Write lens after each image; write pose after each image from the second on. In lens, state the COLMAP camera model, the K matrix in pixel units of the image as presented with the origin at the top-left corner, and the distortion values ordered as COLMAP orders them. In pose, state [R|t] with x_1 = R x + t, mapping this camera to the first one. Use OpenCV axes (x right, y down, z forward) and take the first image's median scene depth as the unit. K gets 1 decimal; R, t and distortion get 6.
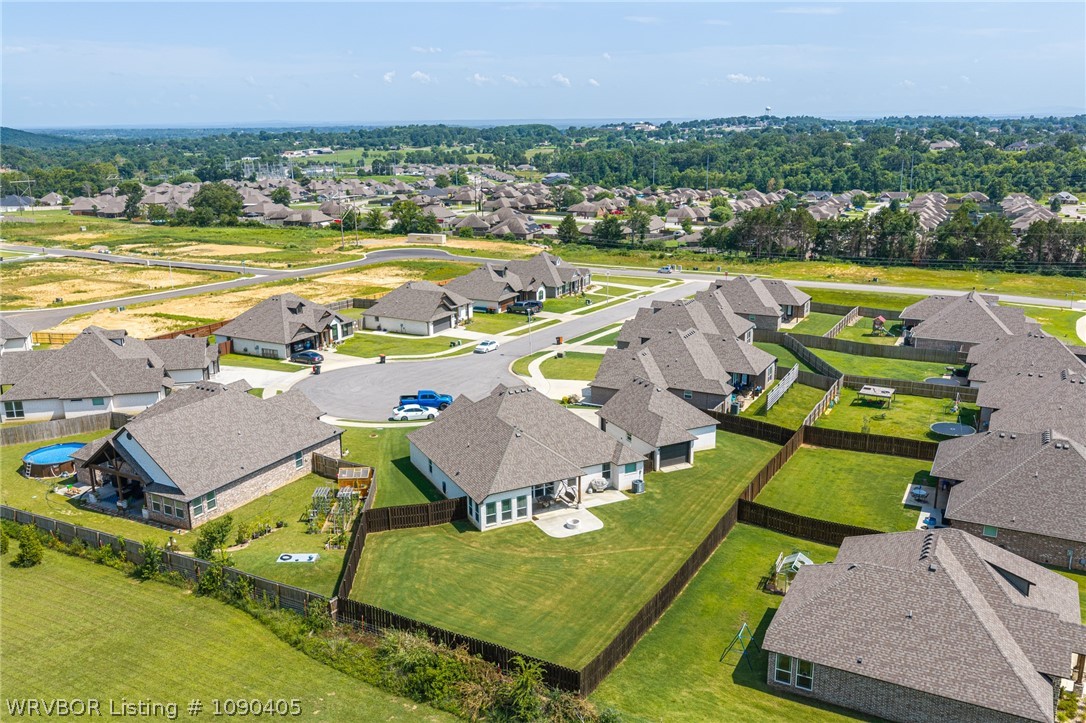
lens RADIAL K [[896.8, 0, 545.4], [0, 896.8, 361.6], [0, 0, 1]] dist [0.025064, -0.043730]
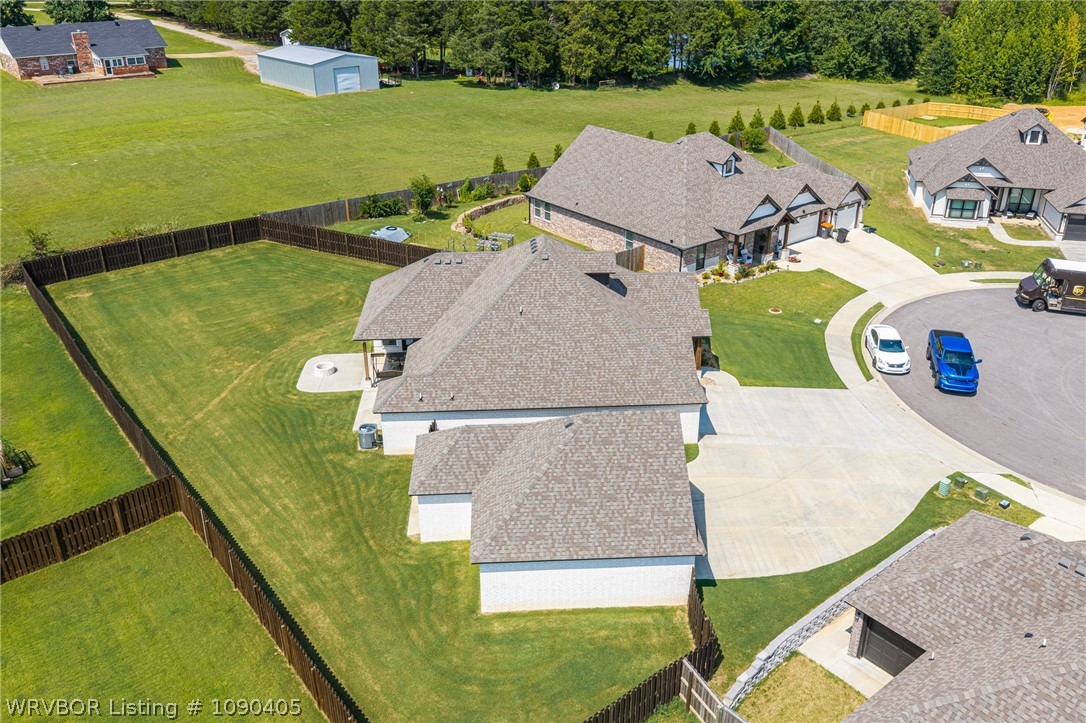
lens RADIAL K [[896.8, 0, 545.4], [0, 896.8, 361.6], [0, 0, 1]] dist [0.025064, -0.043730]
pose [[-0.396794, 0.409148, -0.821677, 0.399284], [-0.232077, 0.821361, 0.521062, -0.176101], [0.888085, 0.397447, -0.230958, 0.949598]]
